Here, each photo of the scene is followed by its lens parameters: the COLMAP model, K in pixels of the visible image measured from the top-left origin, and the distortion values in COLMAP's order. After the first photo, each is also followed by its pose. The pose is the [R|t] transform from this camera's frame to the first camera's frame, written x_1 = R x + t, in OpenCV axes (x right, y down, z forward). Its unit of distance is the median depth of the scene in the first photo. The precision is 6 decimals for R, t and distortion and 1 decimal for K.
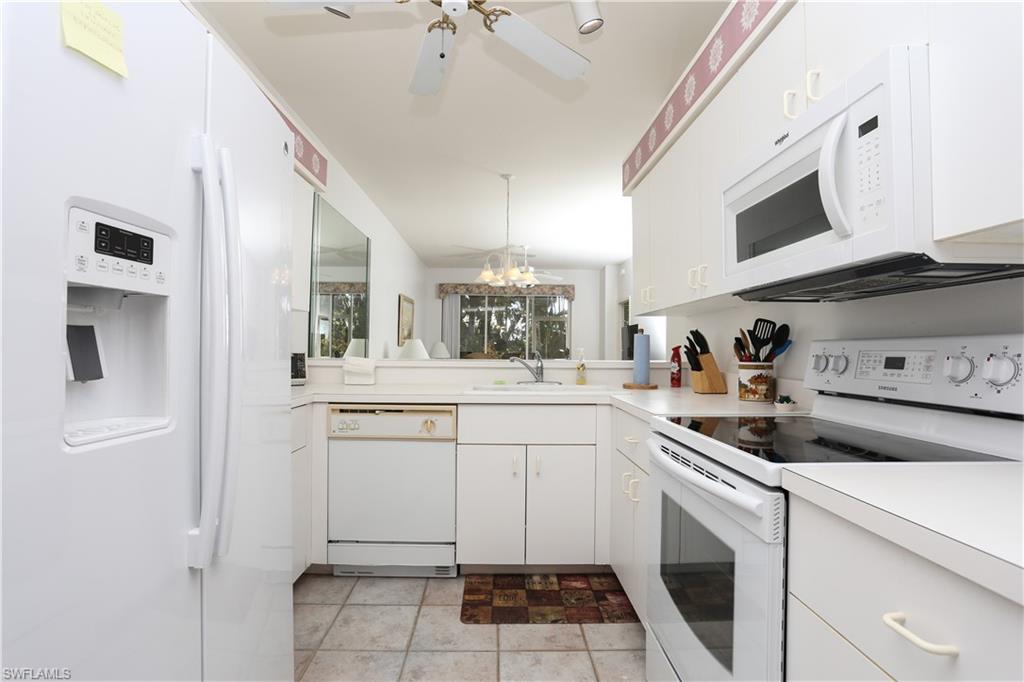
lens RADIAL K [[500.8, 0, 510.4], [0, 500.8, 335.8], [0, 0, 1]] dist [-0.081333, 0.037759]
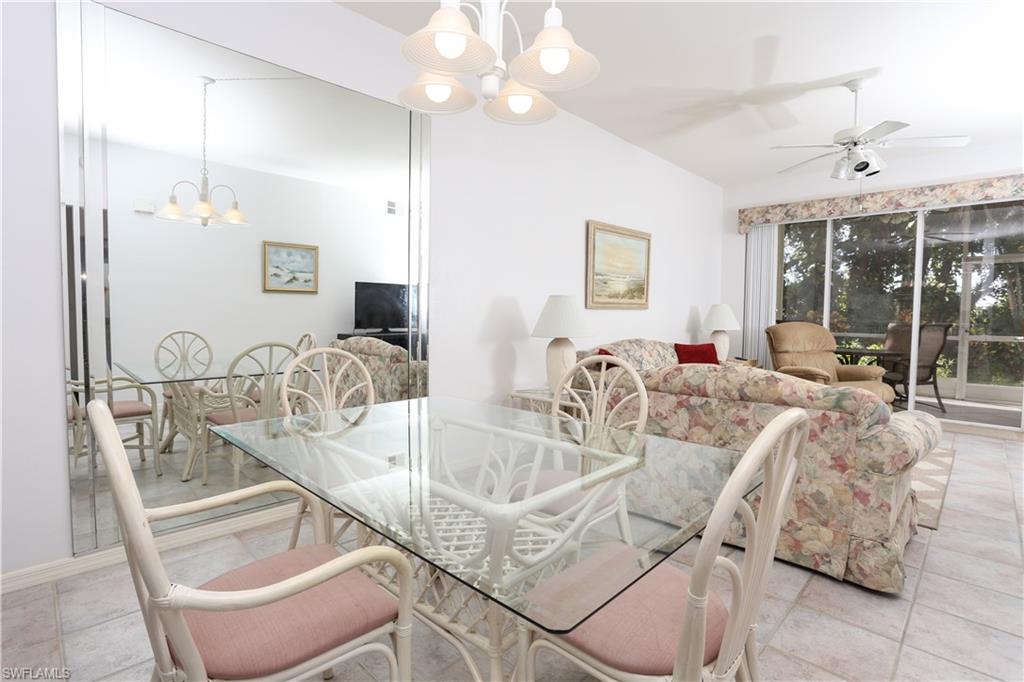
lens RADIAL K [[500.8, 0, 510.4], [0, 500.8, 335.8], [0, 0, 1]] dist [-0.081333, 0.037759]
pose [[0.692617, 0.030864, -0.720645, 0.103478], [0.014053, 0.998317, 0.056263, 0.013093], [0.721168, -0.049096, 0.691018, 0.368592]]
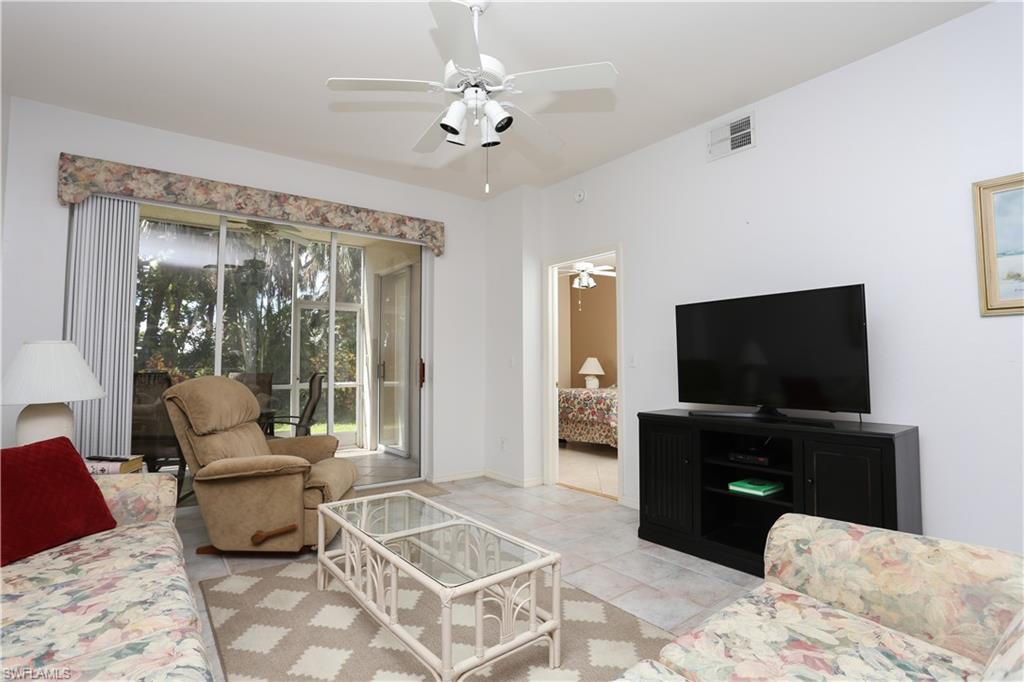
lens RADIAL K [[500.8, 0, 510.4], [0, 500.8, 335.8], [0, 0, 1]] dist [-0.081333, 0.037759]
pose [[0.811656, 0.021676, 0.583733, -0.086552], [-0.004782, 0.999524, -0.030467, 0.015583], [-0.584116, 0.021938, 0.811374, 0.600152]]
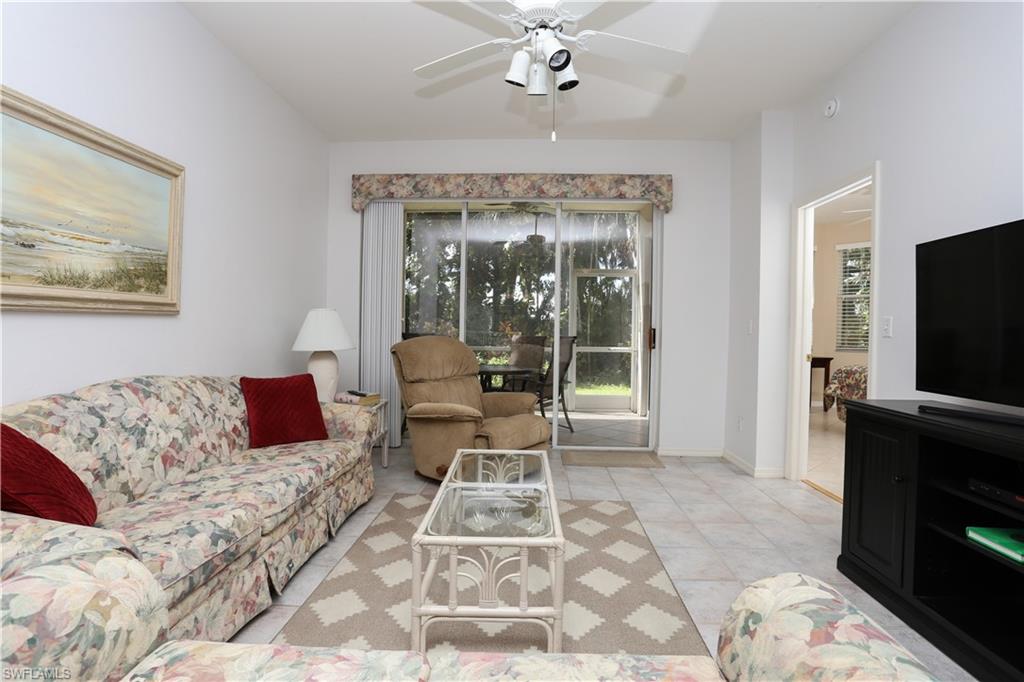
lens RADIAL K [[500.8, 0, 510.4], [0, 500.8, 335.8], [0, 0, 1]] dist [-0.081333, 0.037759]
pose [[0.997293, 0.005990, -0.073291, 0.025423], [-0.003185, 0.999260, 0.038328, 0.017239], [0.073467, -0.037991, 0.996574, 0.579329]]
